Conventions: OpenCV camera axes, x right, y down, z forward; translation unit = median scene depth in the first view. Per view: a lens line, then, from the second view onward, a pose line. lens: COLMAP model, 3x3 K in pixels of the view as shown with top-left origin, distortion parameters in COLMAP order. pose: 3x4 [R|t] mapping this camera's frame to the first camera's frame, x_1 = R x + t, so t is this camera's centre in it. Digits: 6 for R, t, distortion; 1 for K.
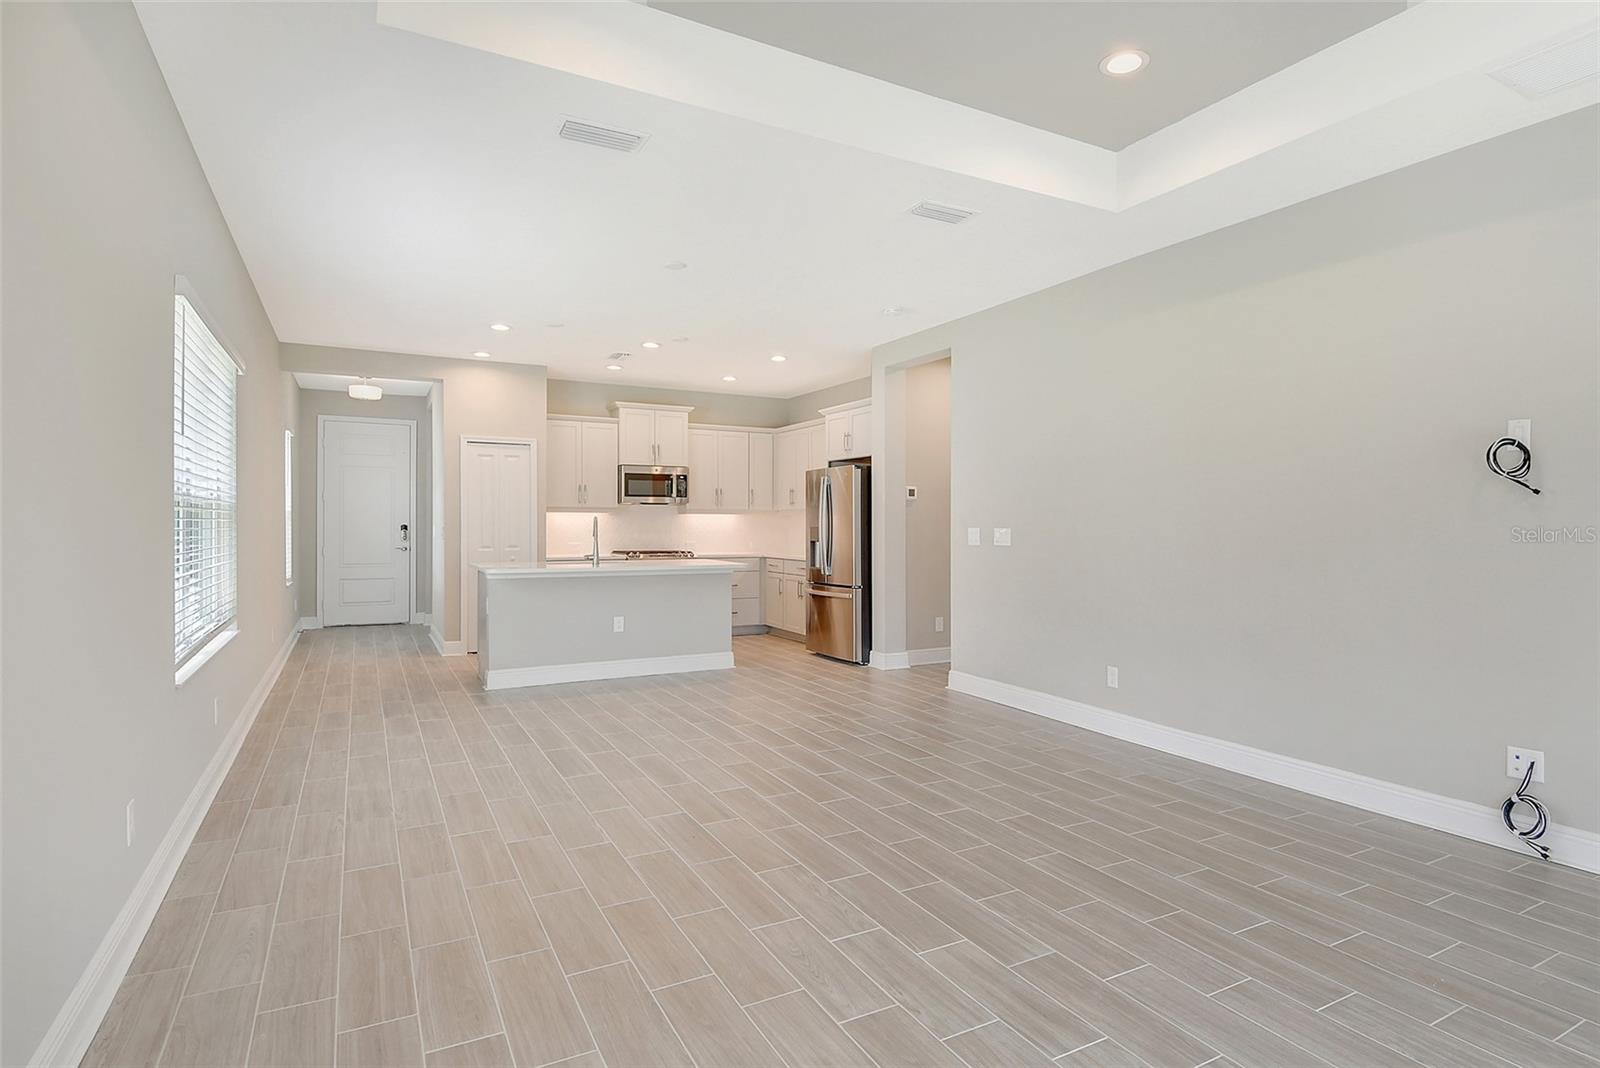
lens RADIAL K [[823.4, 0, 834.1], [0, 823.4, 528.8], [0, 0, 1]] dist [-0.020844, -0.000764]
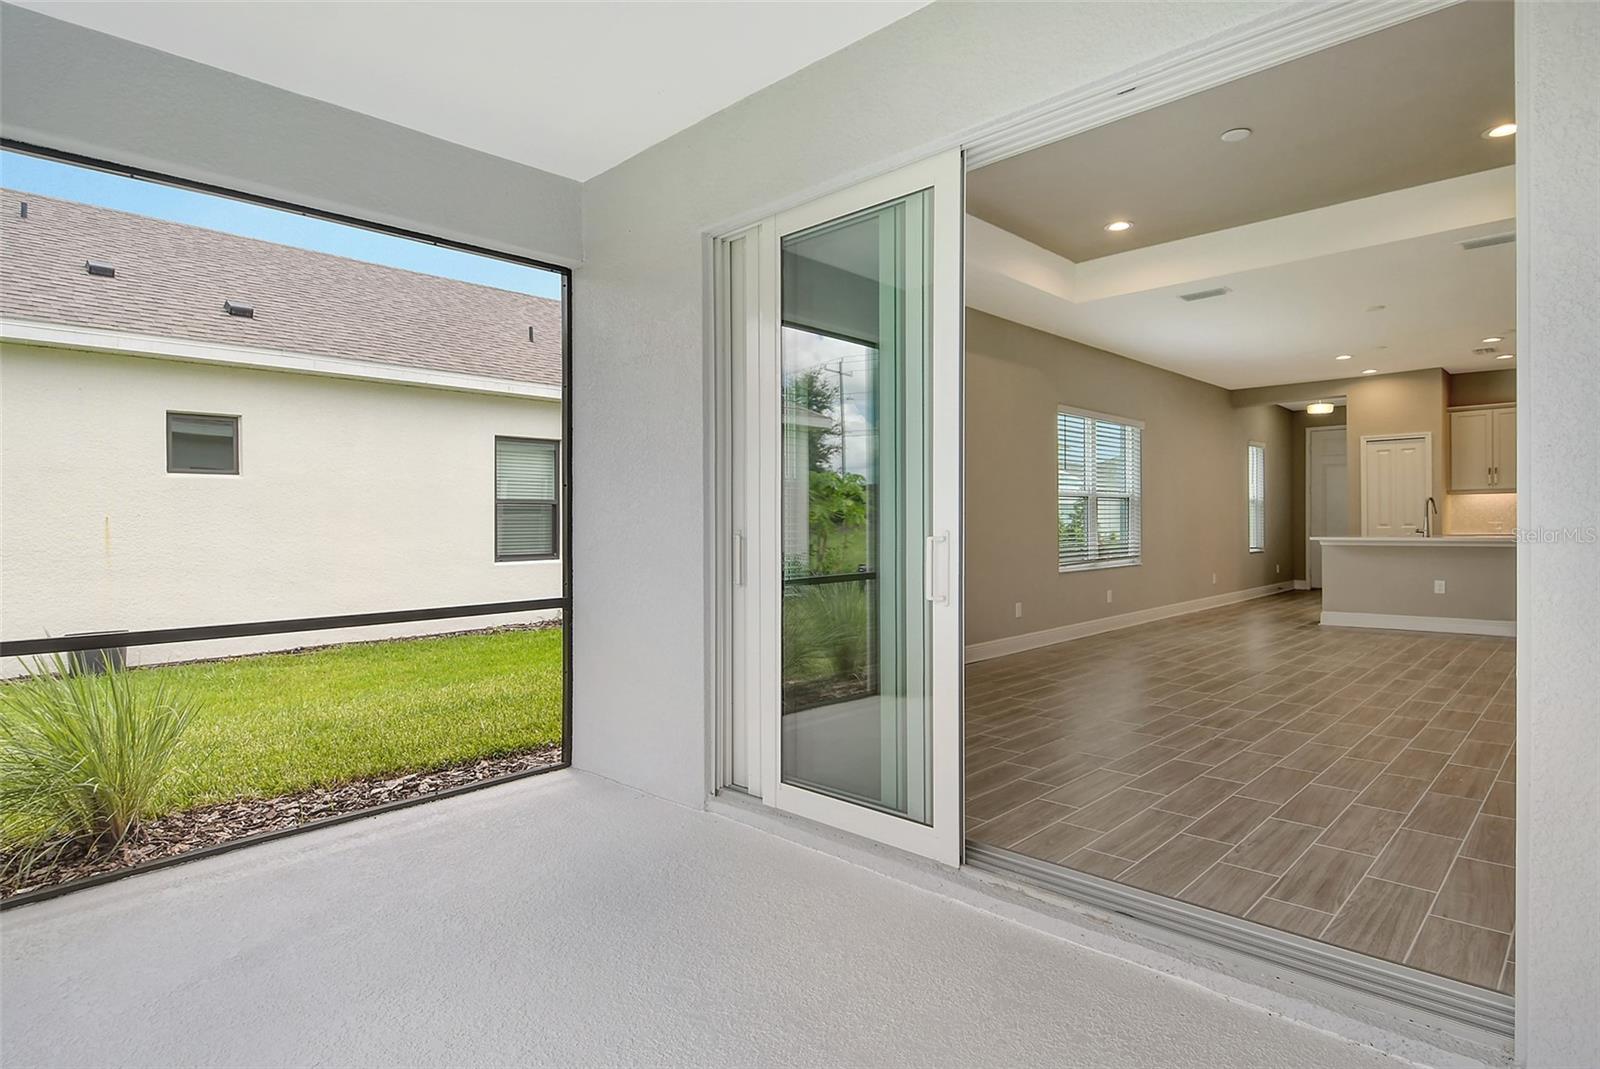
lens RADIAL K [[879.2, 0, 800.2], [0, 879.2, 532.3], [0, 0, 1]] dist [-0.001988, -0.002390]
pose [[0.282949, -0.005508, -0.959119, 0.588597], [0.005555, 0.999976, -0.004104, 0.032787], [0.959119, -0.004167, 0.282973, -0.203304]]
